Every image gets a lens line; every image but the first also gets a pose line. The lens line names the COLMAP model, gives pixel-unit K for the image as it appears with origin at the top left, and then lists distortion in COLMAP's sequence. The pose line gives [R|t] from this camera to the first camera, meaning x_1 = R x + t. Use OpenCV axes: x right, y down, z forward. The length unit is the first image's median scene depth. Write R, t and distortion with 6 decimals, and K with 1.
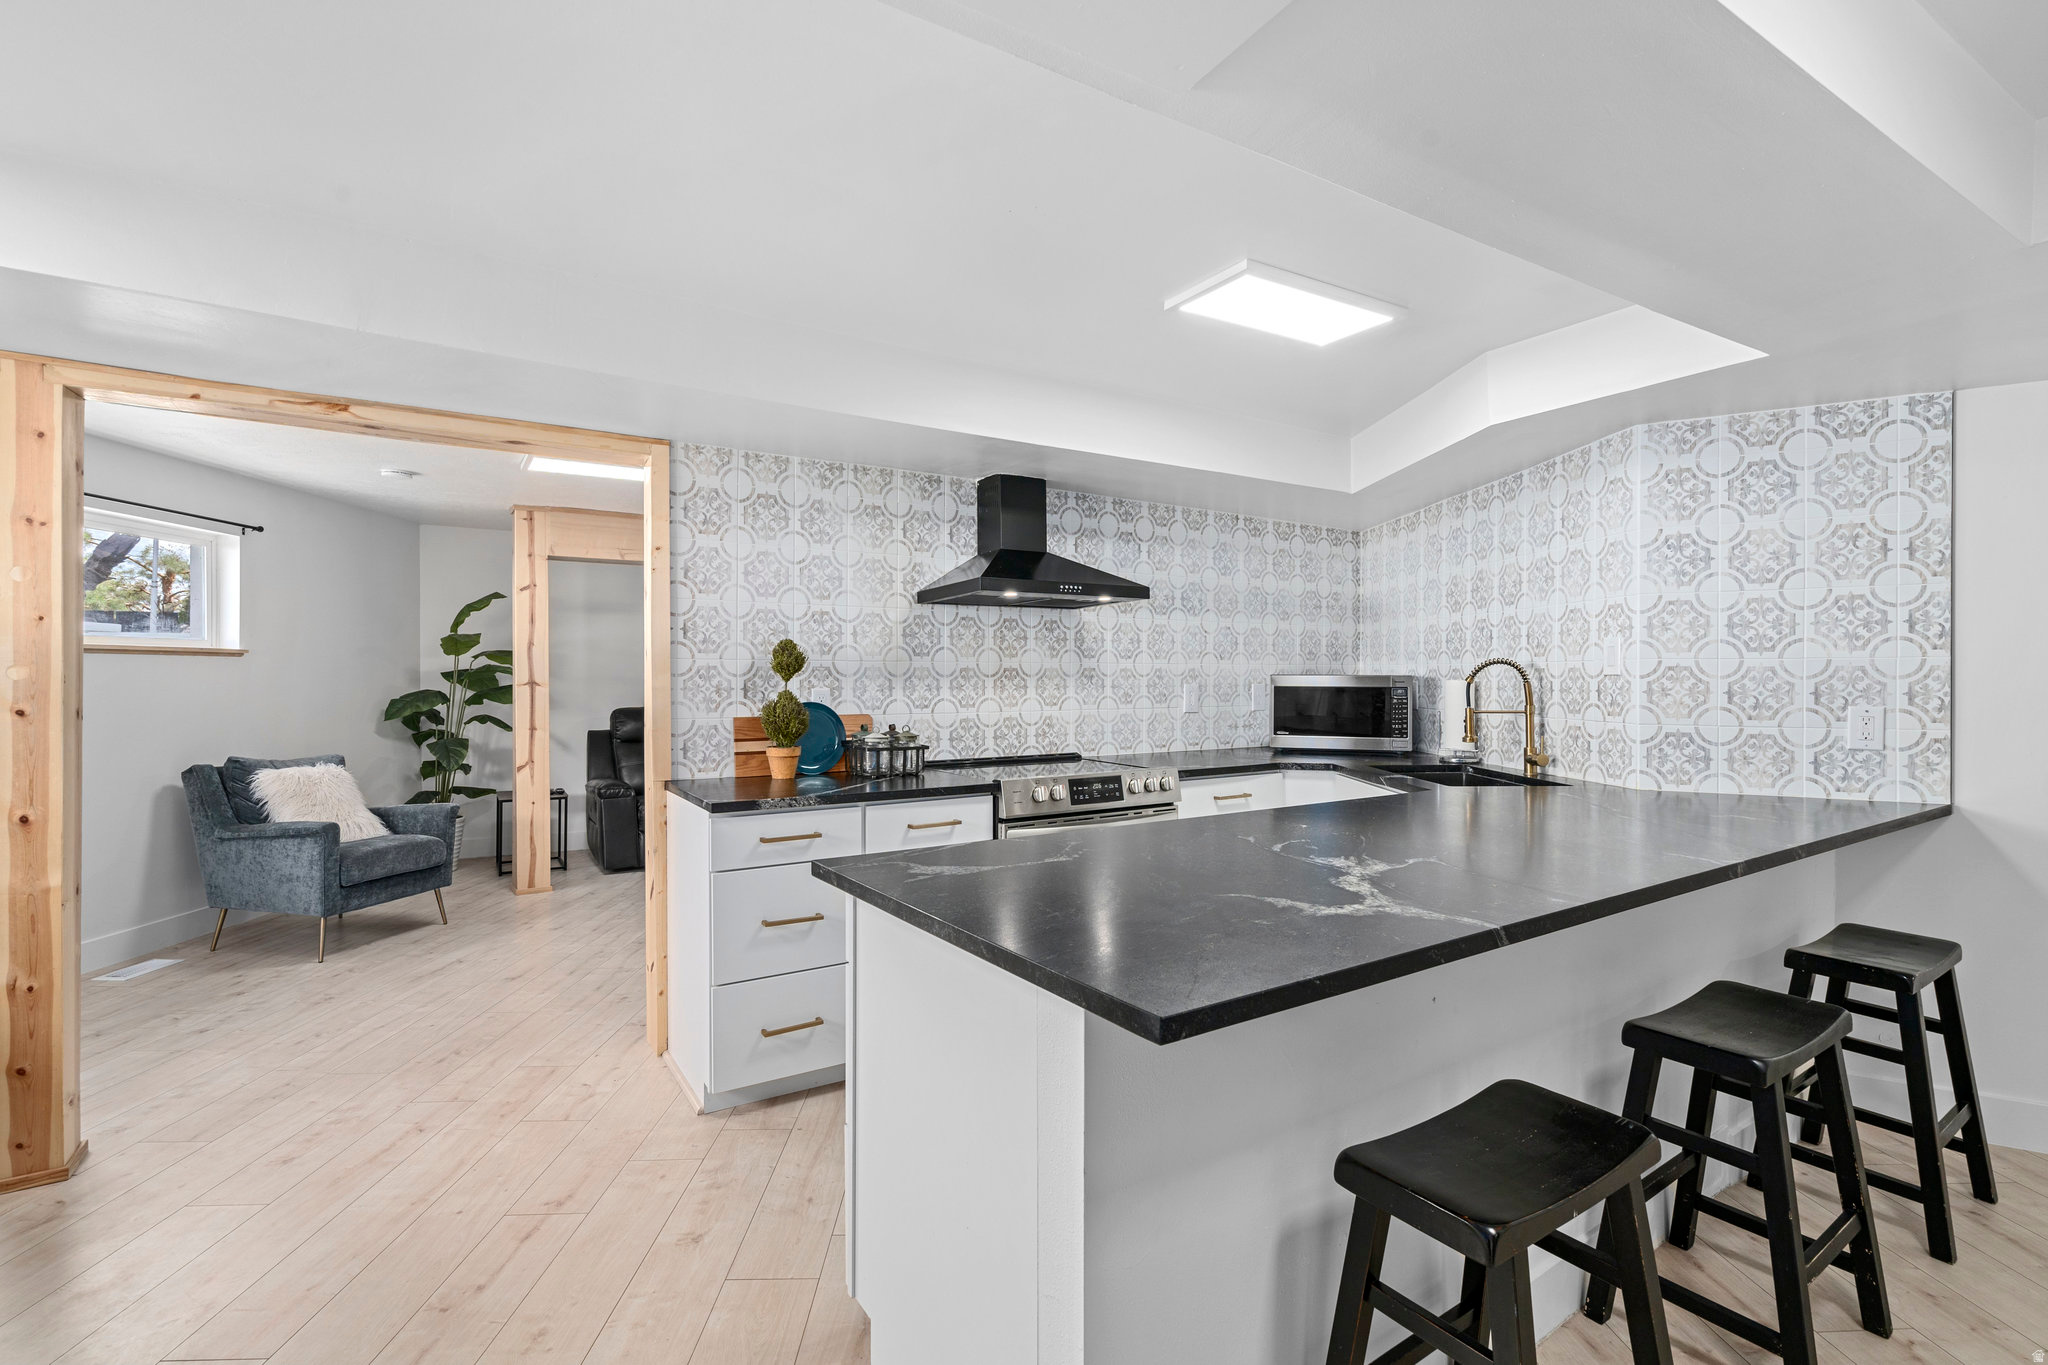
lens RADIAL K [[928.4, 0, 1026.7], [0, 928.4, 677.6], [0, 0, 1]] dist [-0.001106, 0.002364]
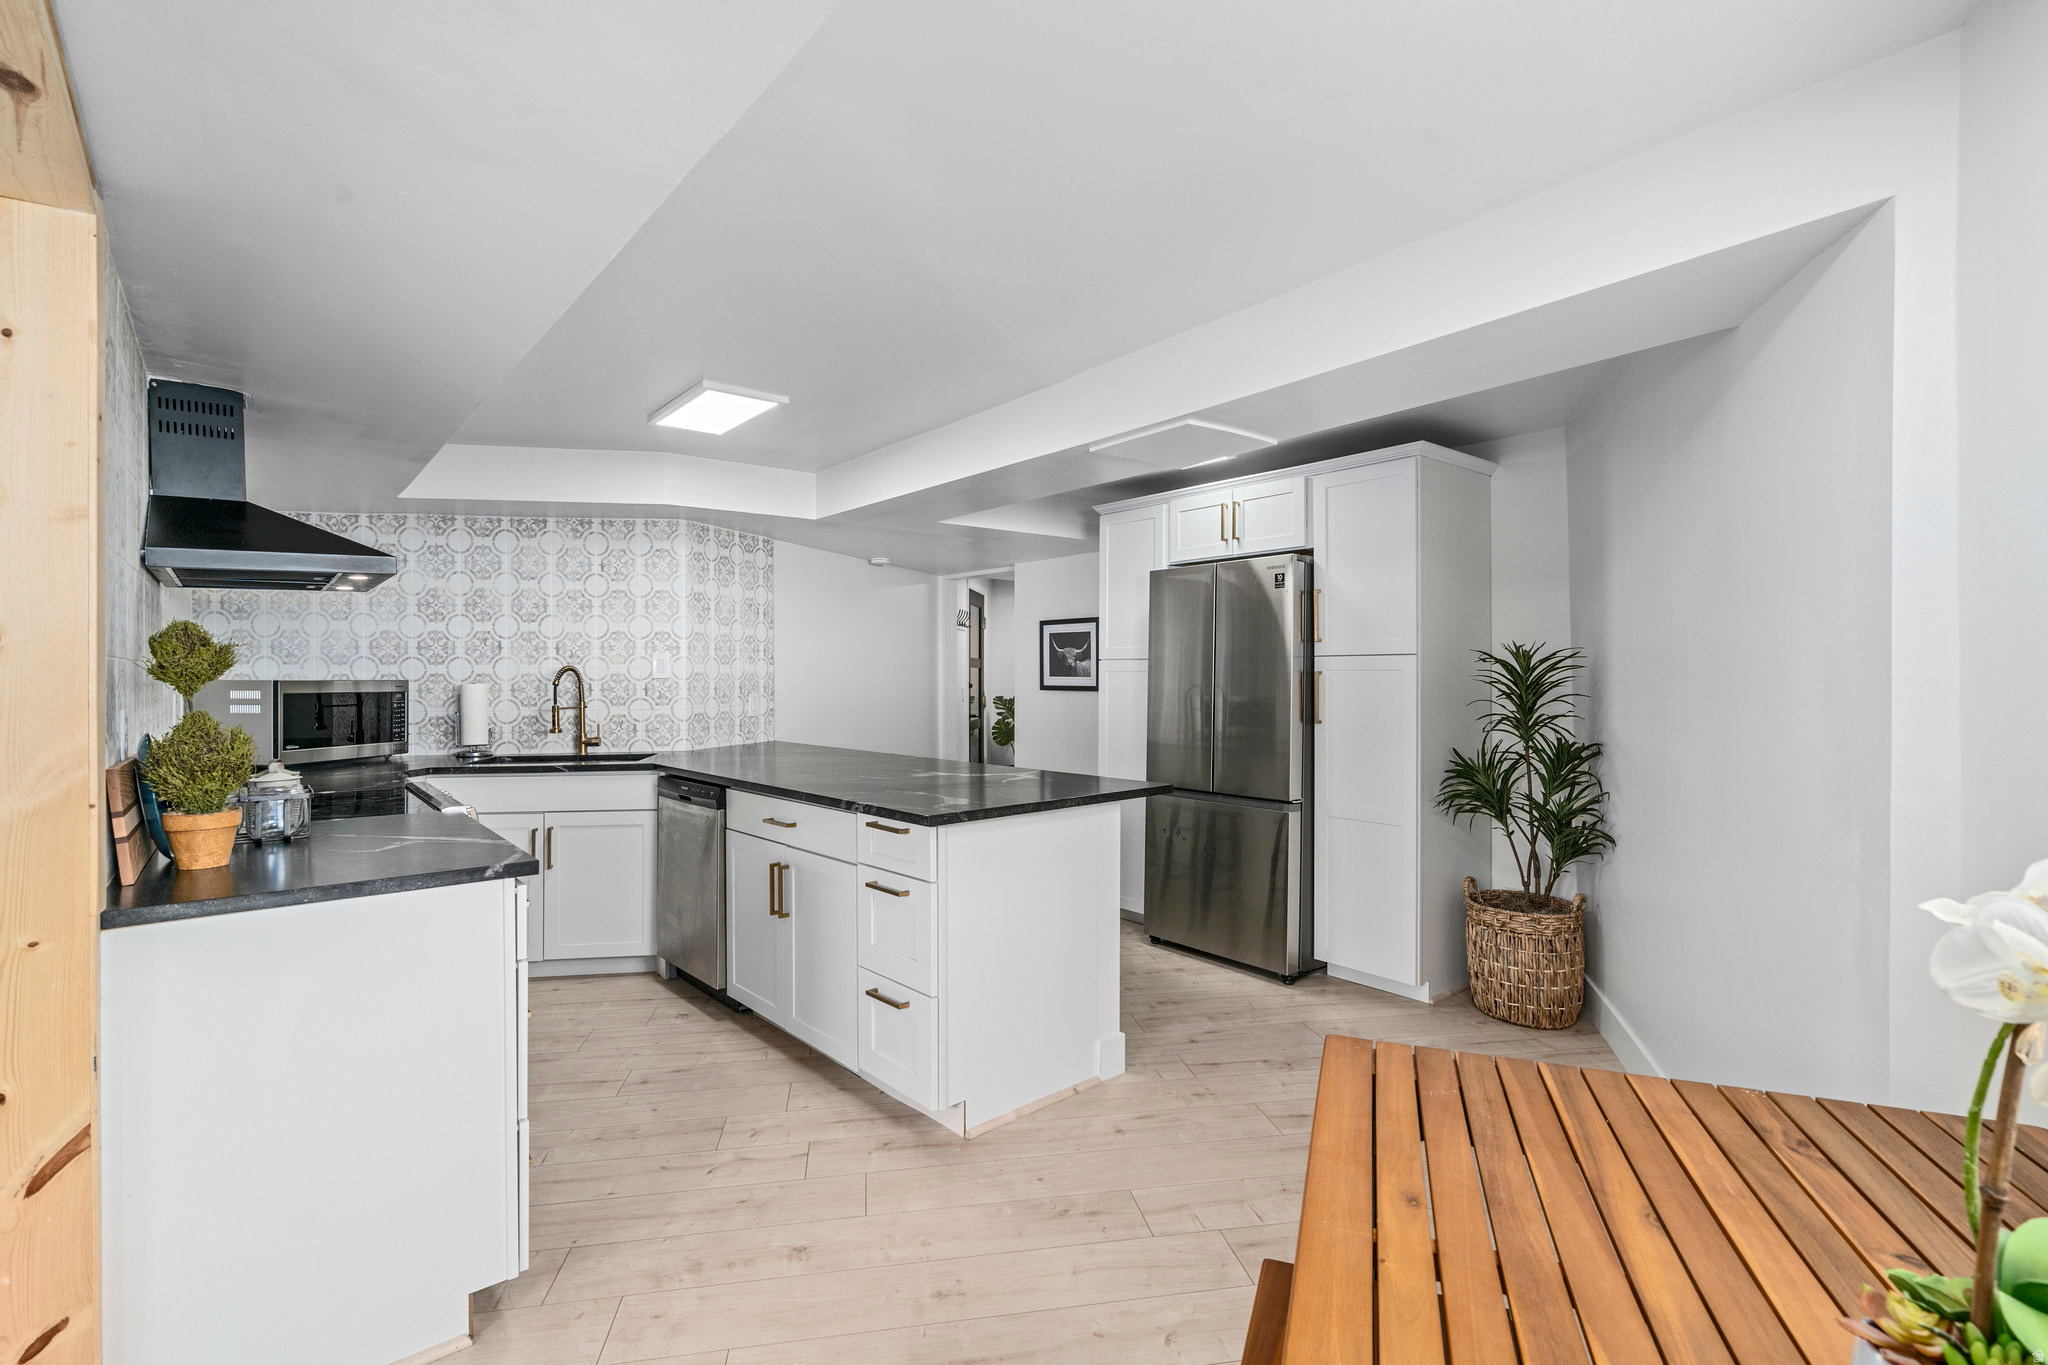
lens RADIAL K [[928.4, 0, 1018.6], [0, 928.4, 675.0], [0, 0, 1]] dist [-0.001106, 0.002364]
pose [[-0.125259, -0.000691, 0.992124, -0.880103], [0.006691, 0.999976, 0.001541, -0.006229], [-0.992102, 0.006831, -0.125251, 0.571171]]
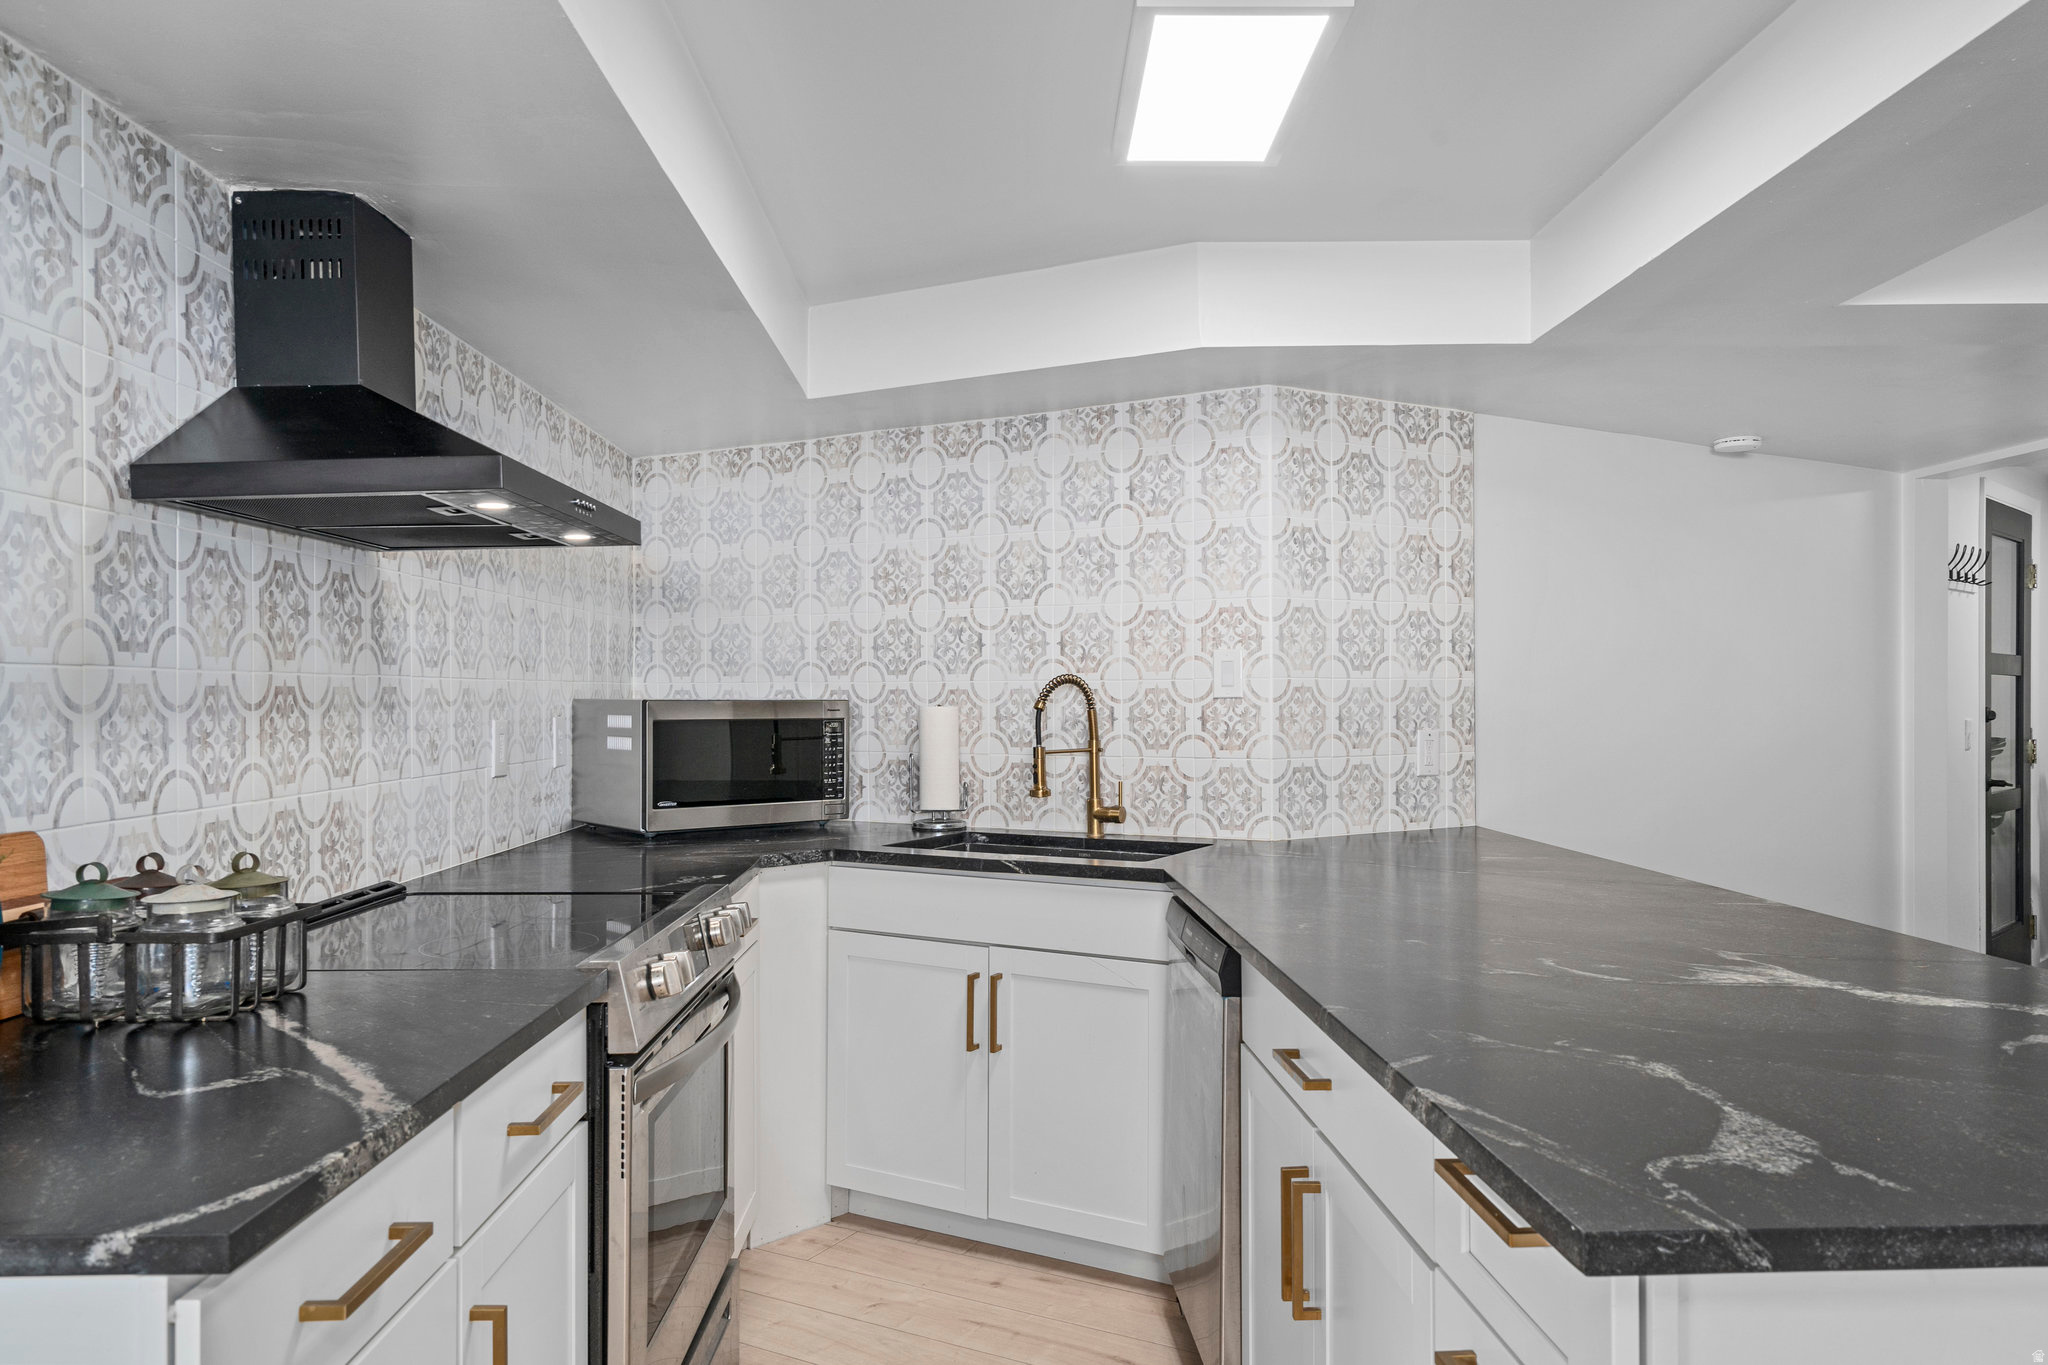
lens RADIAL K [[1406.8, 0, 1027.7], [0, 1406.8, 698.5], [0, 0, 1]] dist [0.005676, 0.003307]
pose [[0.518093, -0.004377, 0.855313, -0.438200], [0.006868, 0.999976, 0.000957, -0.004140], [-0.855297, 0.005378, 0.518111, 0.496524]]
